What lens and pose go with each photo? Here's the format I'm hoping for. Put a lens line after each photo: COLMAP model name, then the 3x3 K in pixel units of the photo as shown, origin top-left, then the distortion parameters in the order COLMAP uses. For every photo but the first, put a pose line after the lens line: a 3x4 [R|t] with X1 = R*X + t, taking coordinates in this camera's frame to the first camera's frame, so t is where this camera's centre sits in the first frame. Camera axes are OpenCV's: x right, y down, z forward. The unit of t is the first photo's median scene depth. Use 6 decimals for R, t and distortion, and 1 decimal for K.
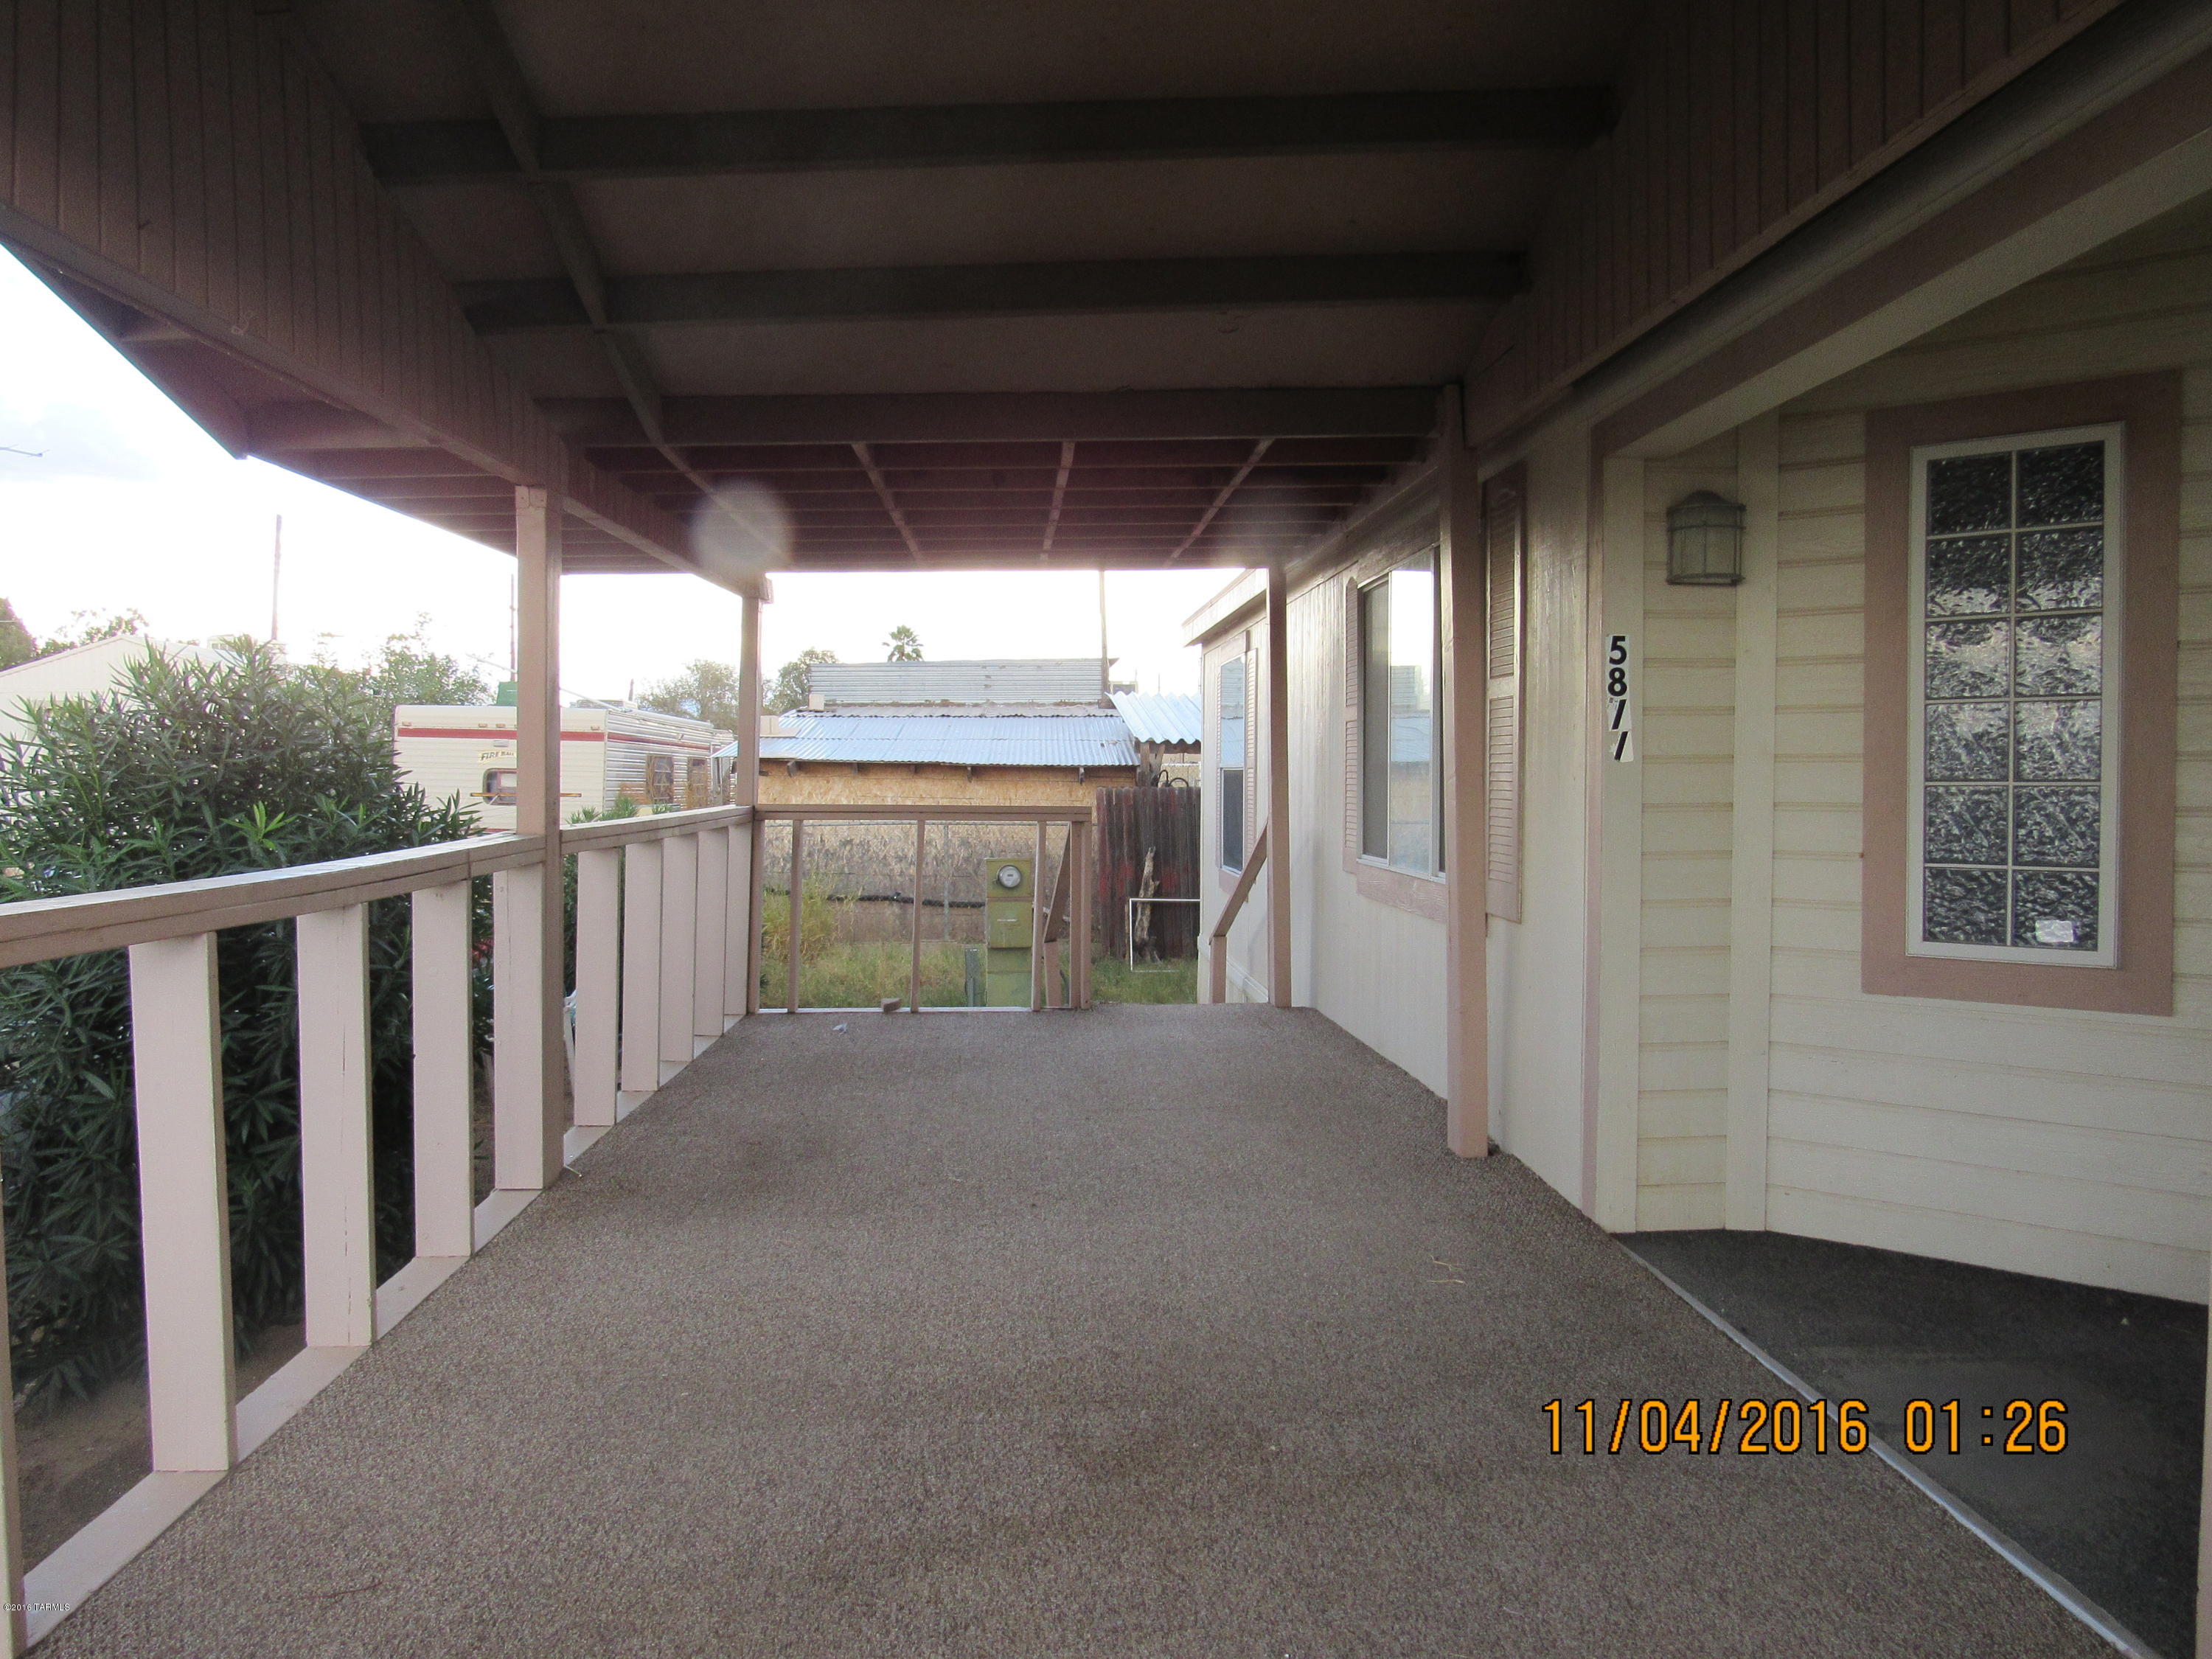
lens RADIAL K [[1600.6, 0, 1104.2], [0, 1600.6, 821.9], [0, 0, 1]] dist [-0.027873, 0.002093]
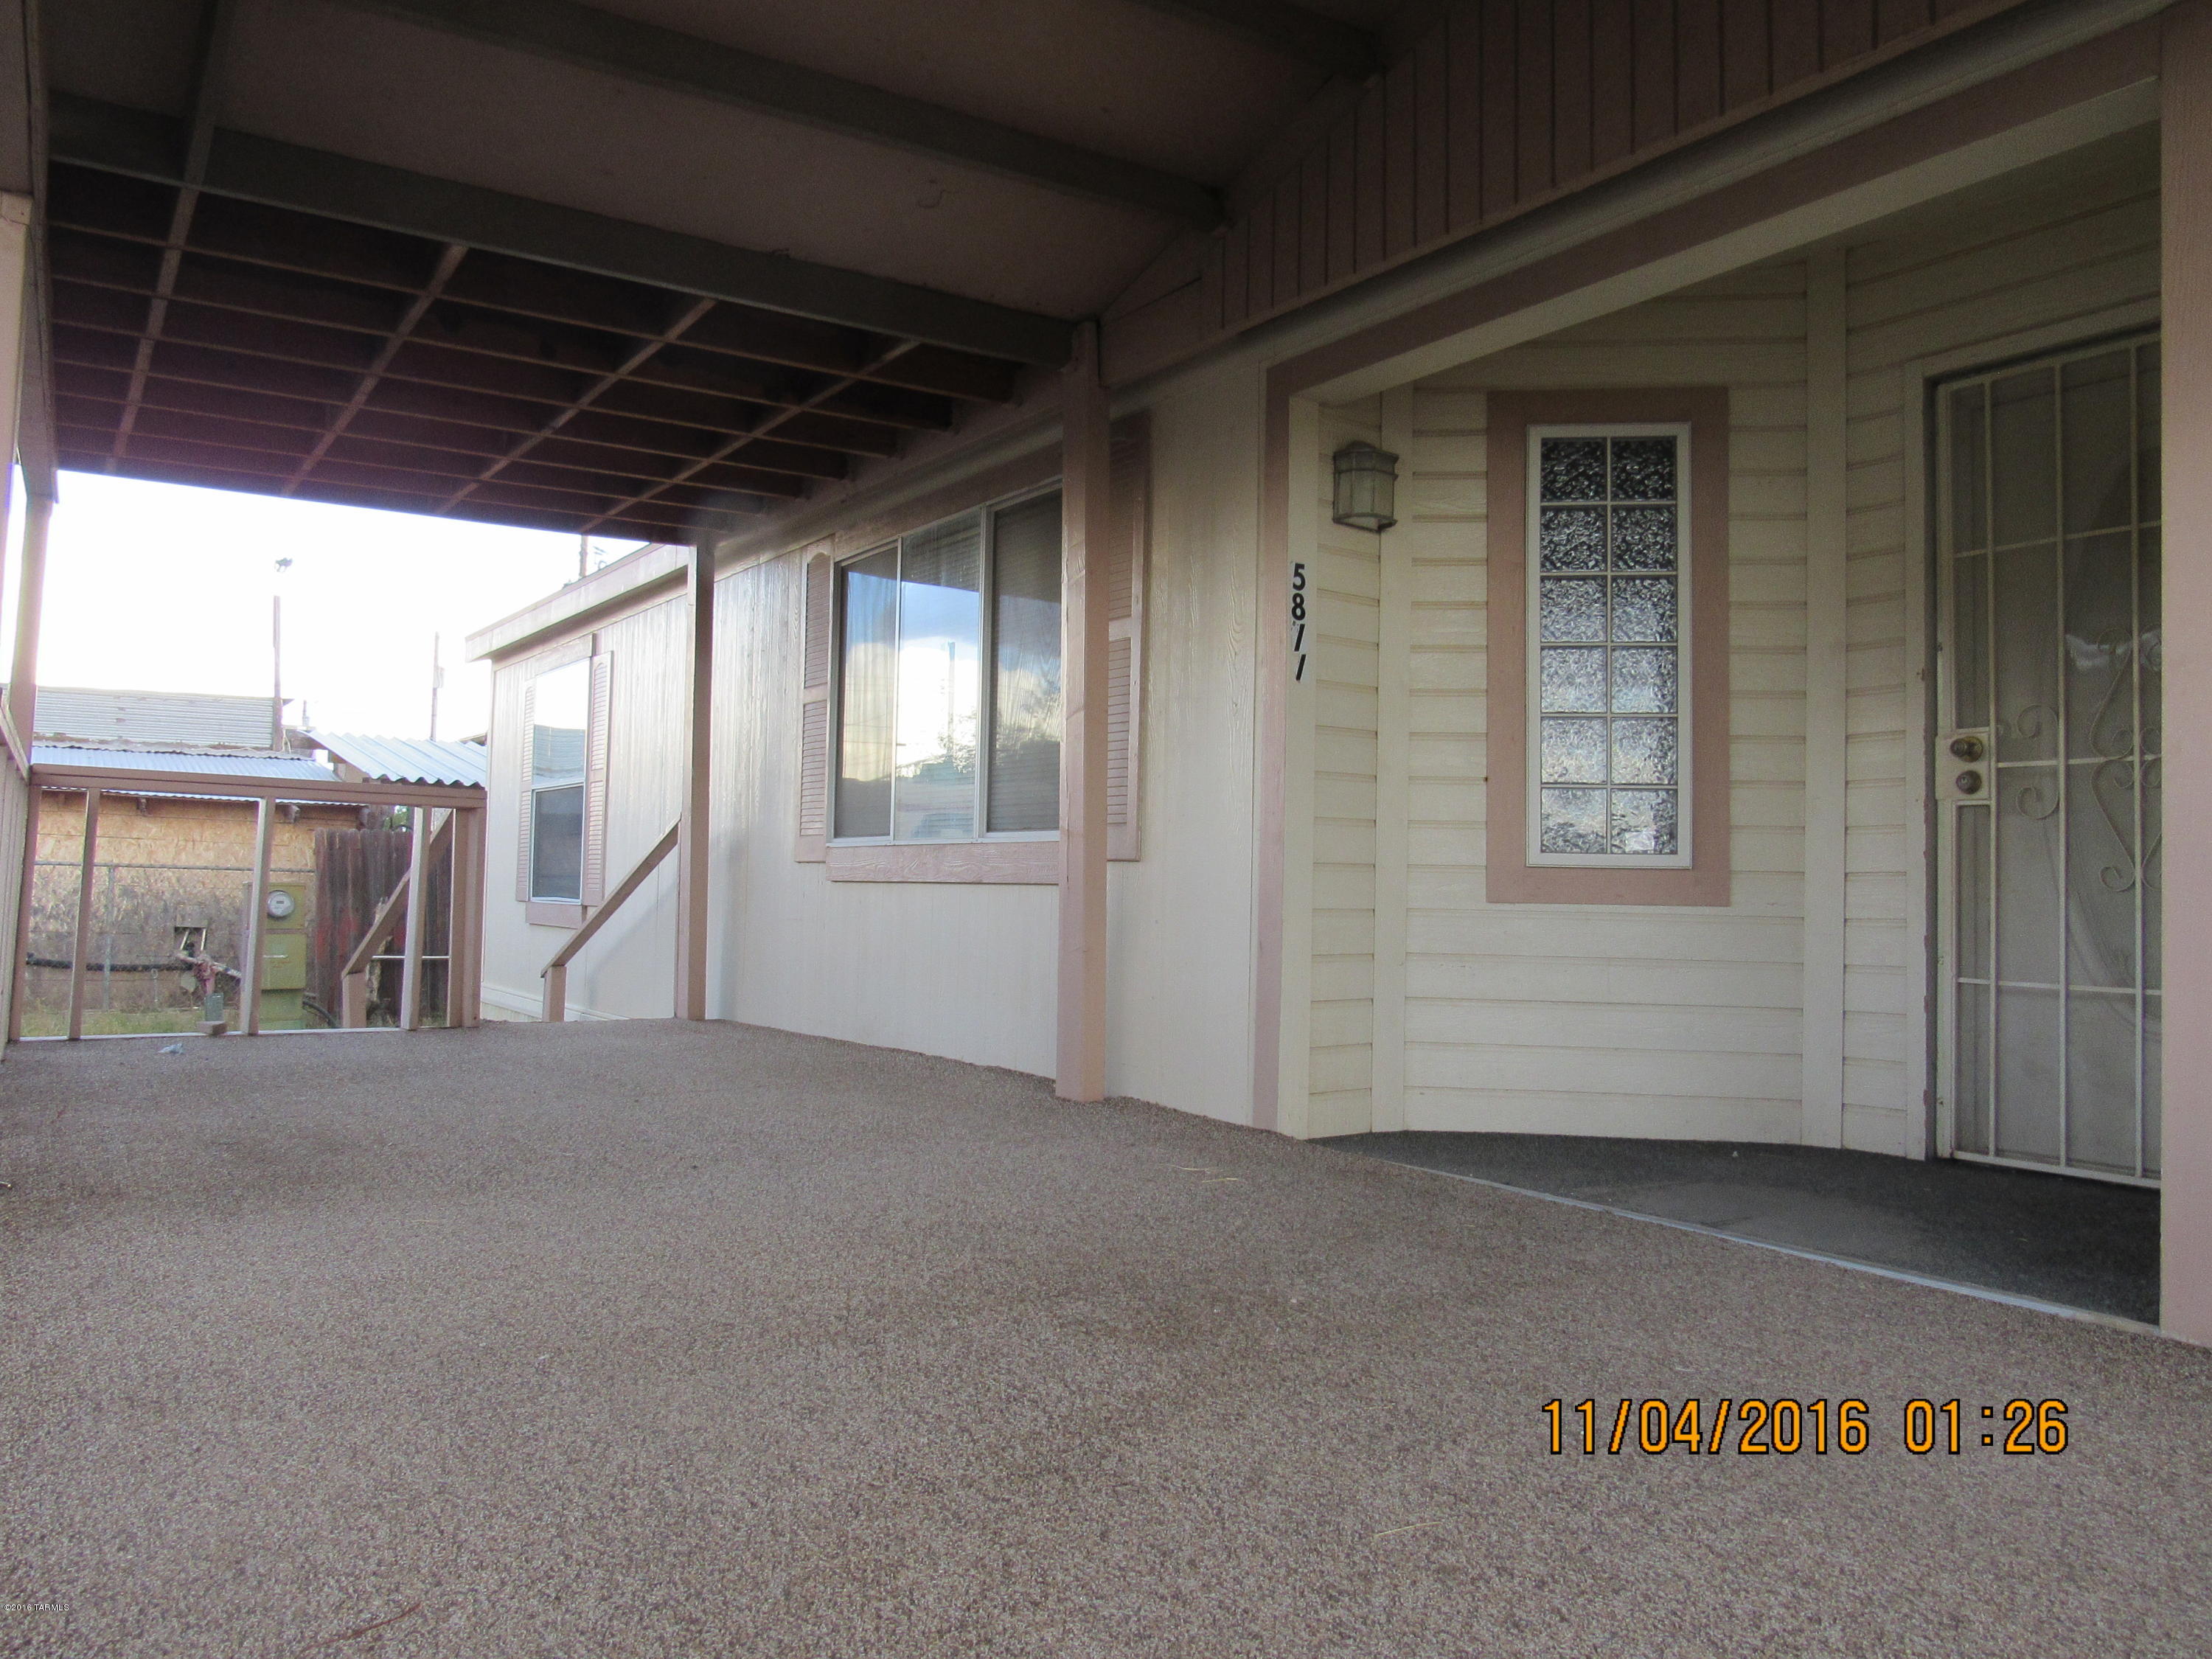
lens RADIAL K [[1592.9, 0, 1106.0], [0, 1592.9, 829.5], [0, 0, 1]] dist [-0.040216, 0.001714]
pose [[0.850116, 0.037669, 0.525246, -0.329249], [-0.003155, 0.997785, -0.066453, 0.128089], [-0.526586, 0.054835, 0.848352, 0.188361]]
